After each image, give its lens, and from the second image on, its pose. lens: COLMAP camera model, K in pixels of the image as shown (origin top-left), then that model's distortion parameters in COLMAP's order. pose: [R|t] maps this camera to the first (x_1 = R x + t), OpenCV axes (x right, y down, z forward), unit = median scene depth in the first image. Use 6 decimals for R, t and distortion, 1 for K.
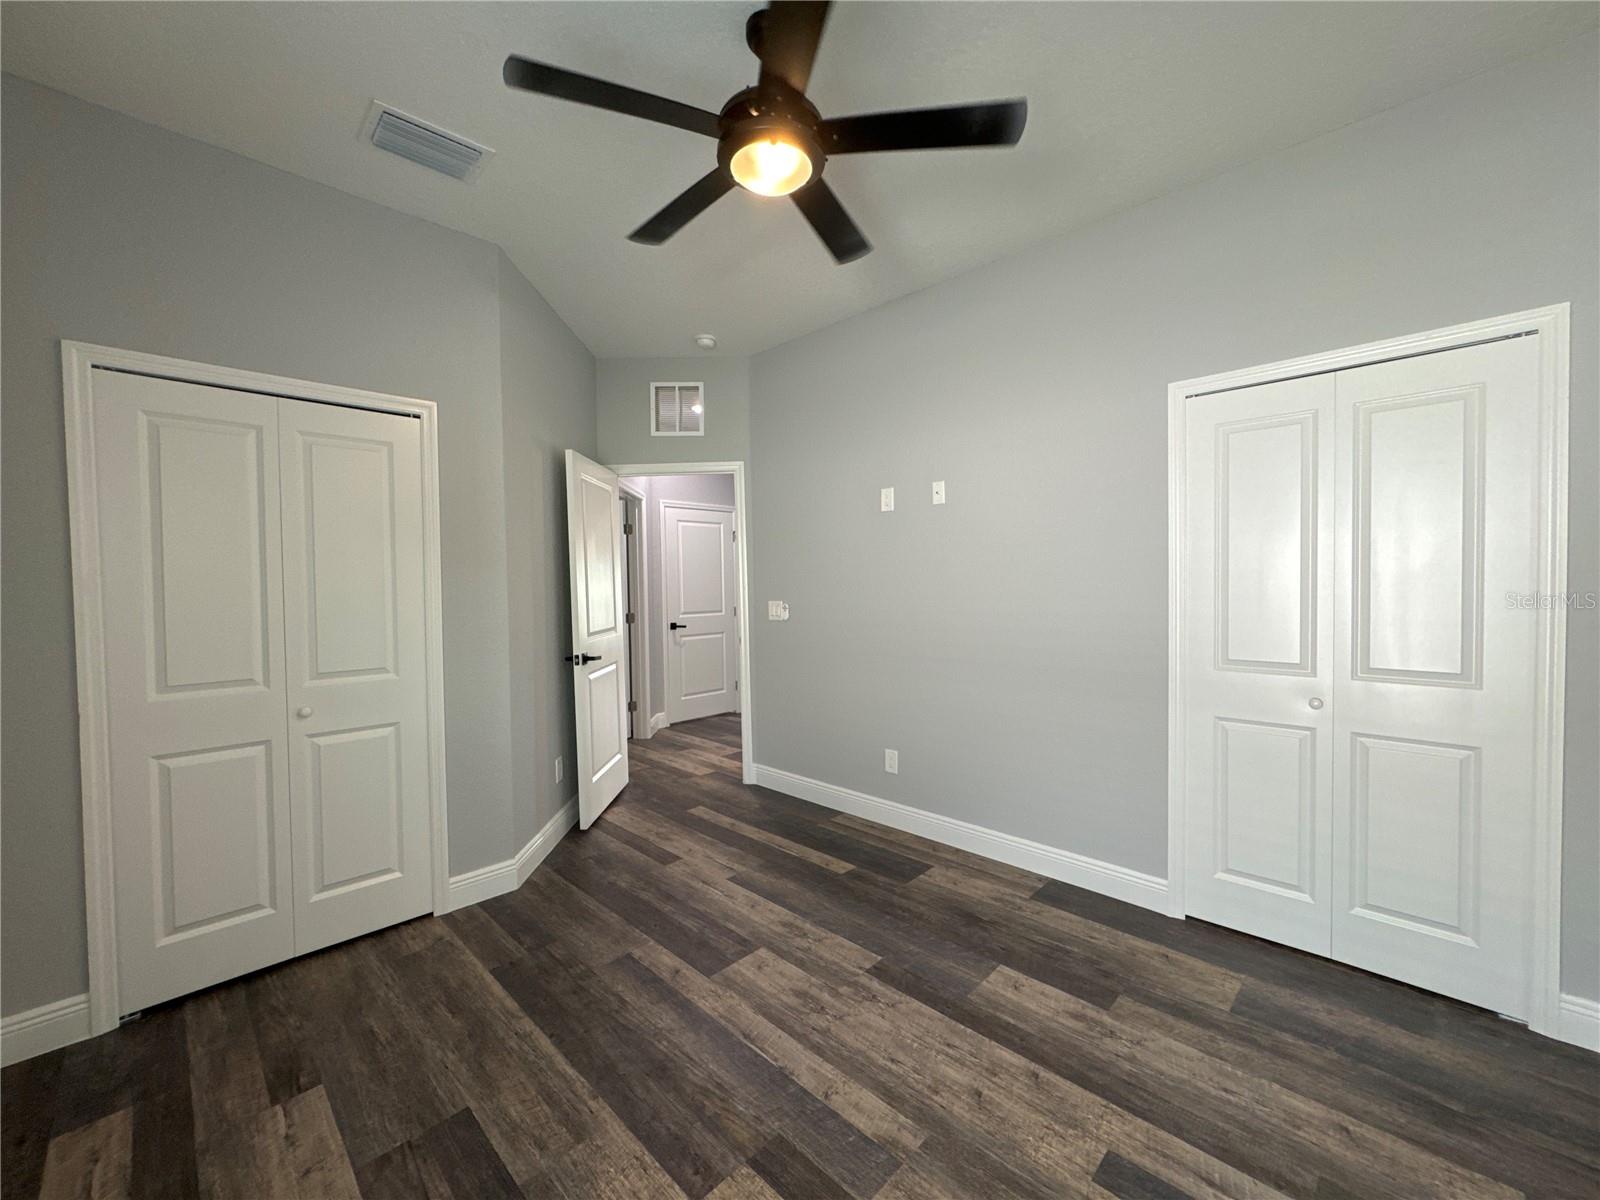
lens RADIAL K [[637.3, 0, 801.0], [0, 637.3, 596.8], [0, 0, 1]] dist [-0.000603, 0.000758]
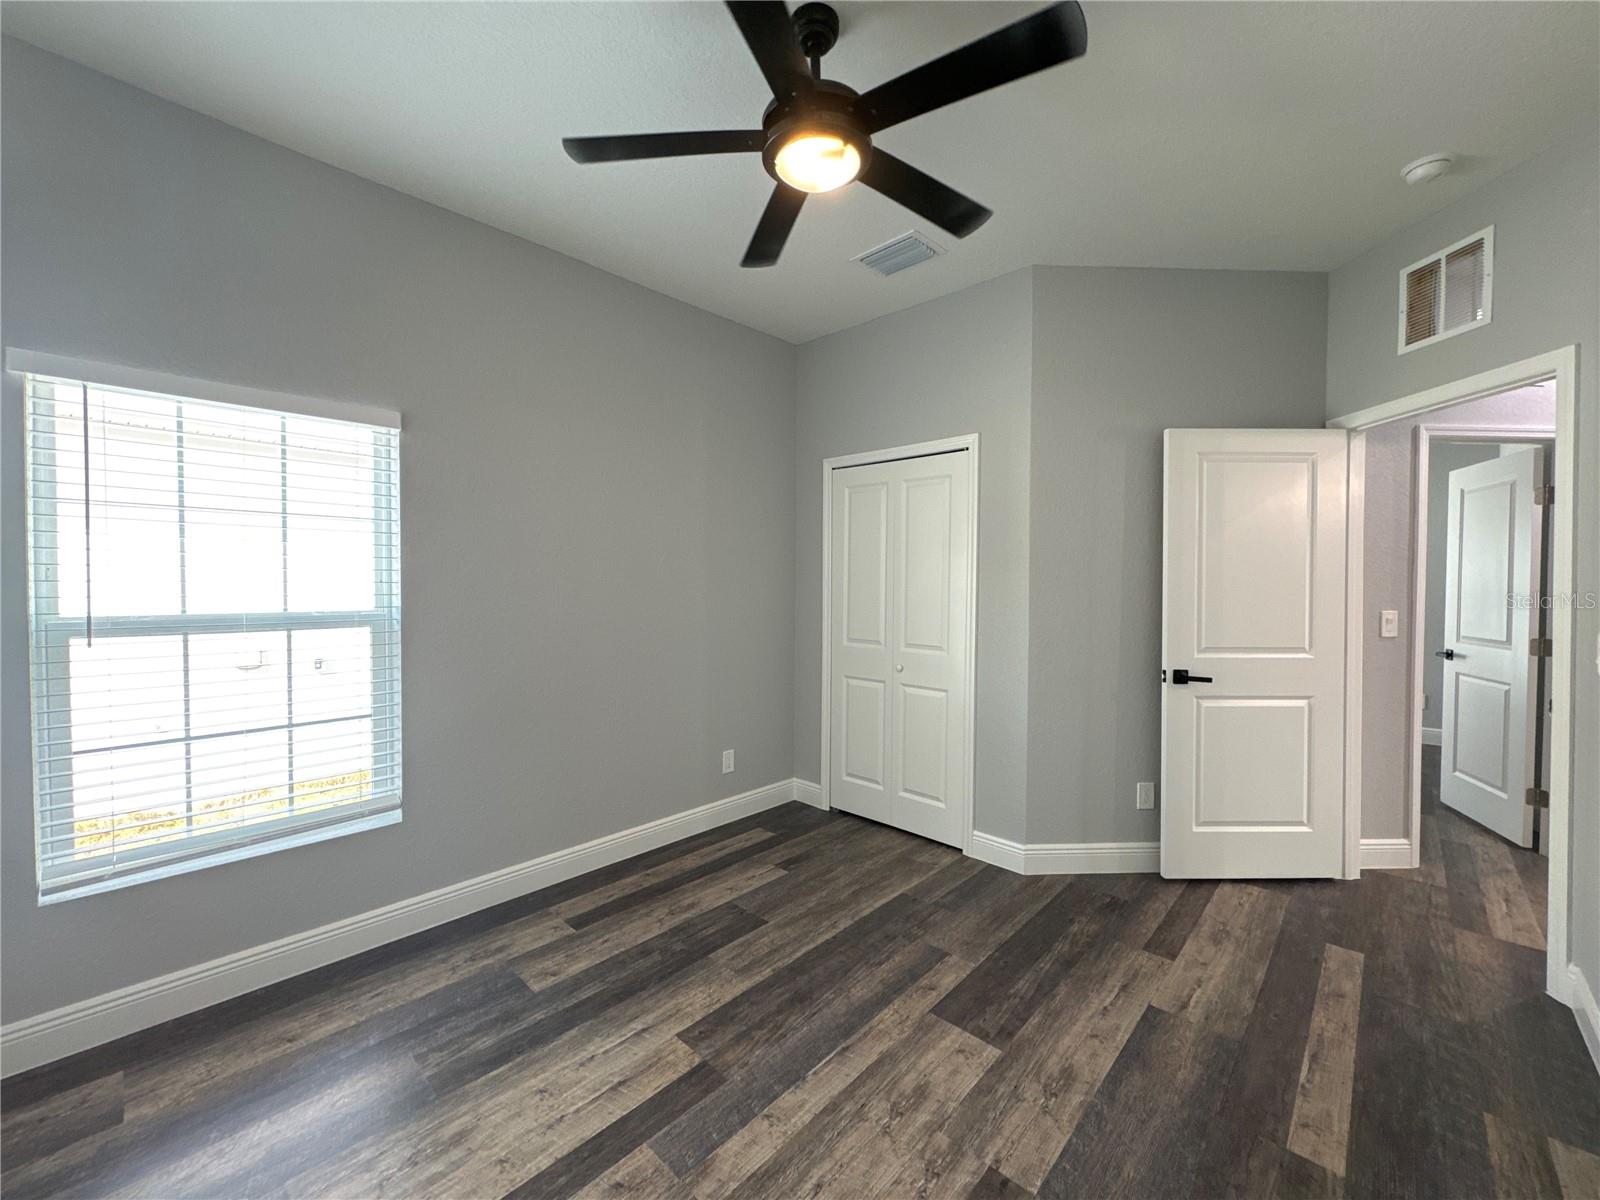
lens RADIAL K [[637.3, 0, 801.0], [0, 637.3, 596.8], [0, 0, 1]] dist [-0.000603, 0.000758]
pose [[0.024721, 0.038598, -0.998949, 0.746459], [-0.029127, 0.998858, 0.037873, -0.038451], [0.999270, 0.028160, 0.025817, 0.759050]]
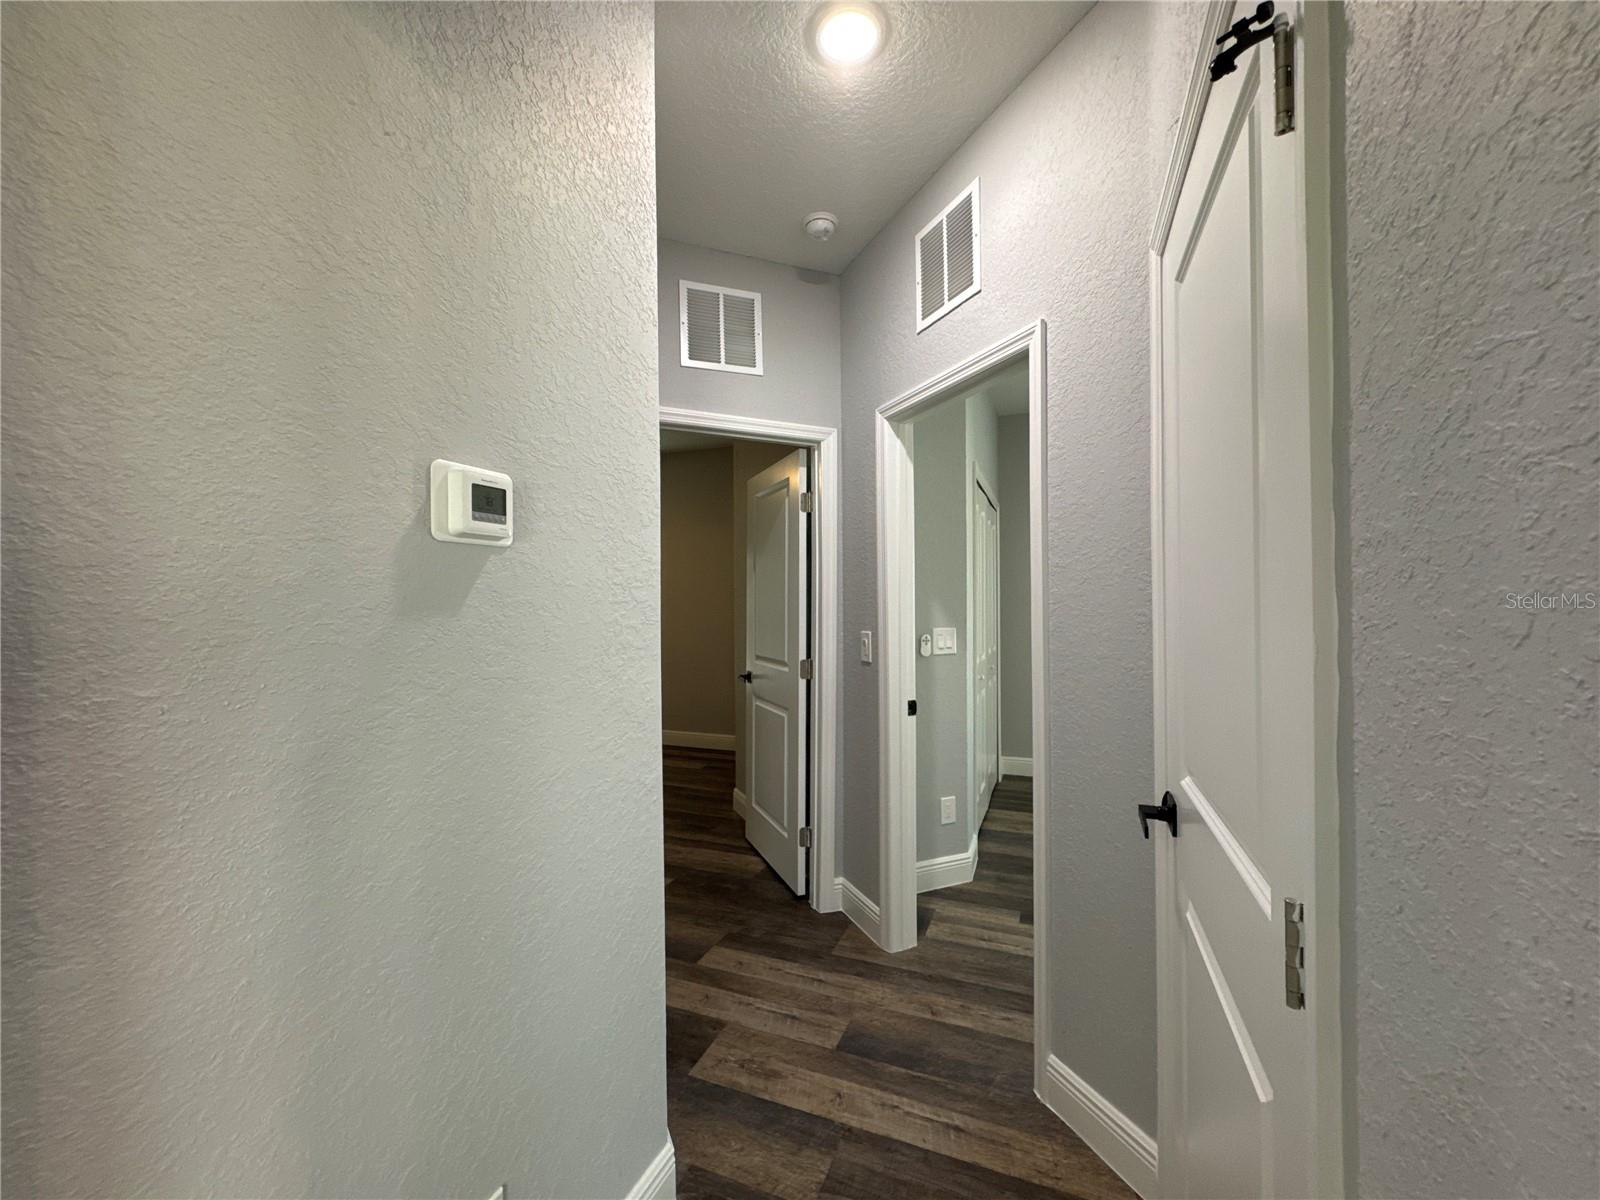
lens RADIAL K [[637.3, 0, 801.0], [0, 637.3, 596.8], [0, 0, 1]] dist [-0.000603, 0.000758]
pose [[-0.918083, 0.020541, -0.395855, -0.021647], [0.010831, 0.999584, 0.026747, -0.089576], [0.396240, 0.020269, -0.917923, 3.123407]]
